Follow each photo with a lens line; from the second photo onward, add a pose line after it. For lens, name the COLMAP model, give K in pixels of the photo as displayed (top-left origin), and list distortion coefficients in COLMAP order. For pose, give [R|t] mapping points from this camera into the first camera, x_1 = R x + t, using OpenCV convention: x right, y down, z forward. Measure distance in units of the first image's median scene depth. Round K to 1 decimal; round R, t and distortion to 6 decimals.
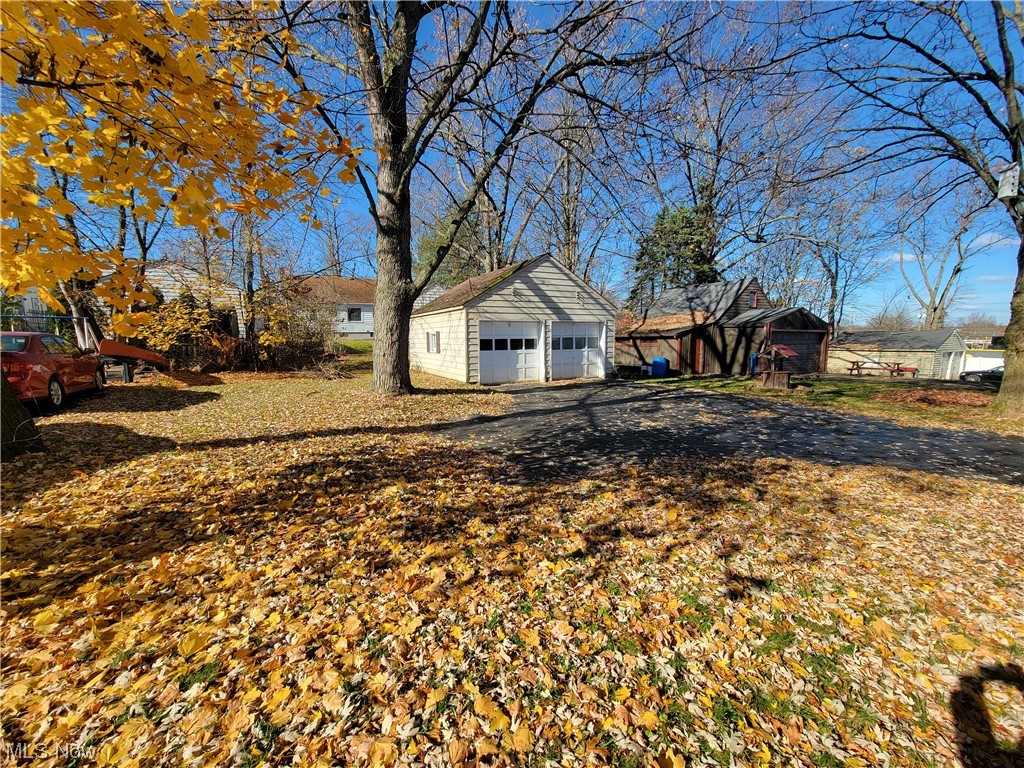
lens RADIAL K [[416.5, 0, 513.8], [0, 416.5, 383.7], [0, 0, 1]] dist [-0.001183, 0.000046]
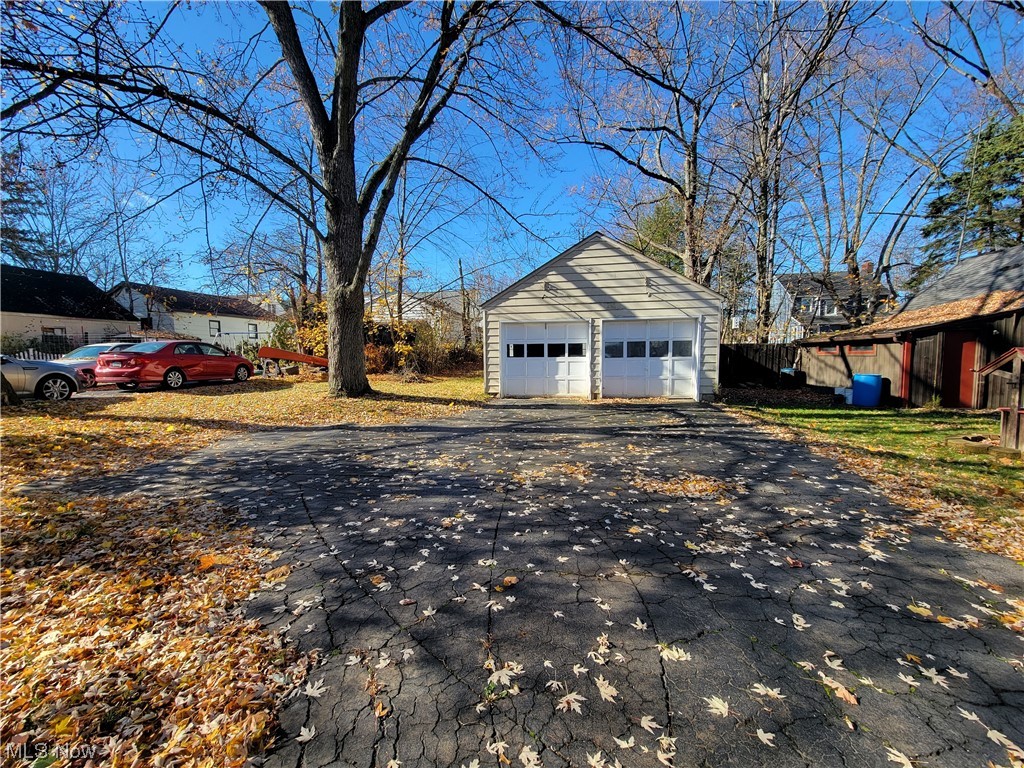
lens RADIAL K [[416.5, 0, 510.7], [0, 416.5, 384.8], [0, 0, 1]] dist [-0.001183, 0.000046]
pose [[0.784788, 0.047478, -0.617943, 0.432419], [-0.064329, 0.997916, -0.005025, -0.017113], [0.616416, 0.043695, 0.786207, 0.301114]]
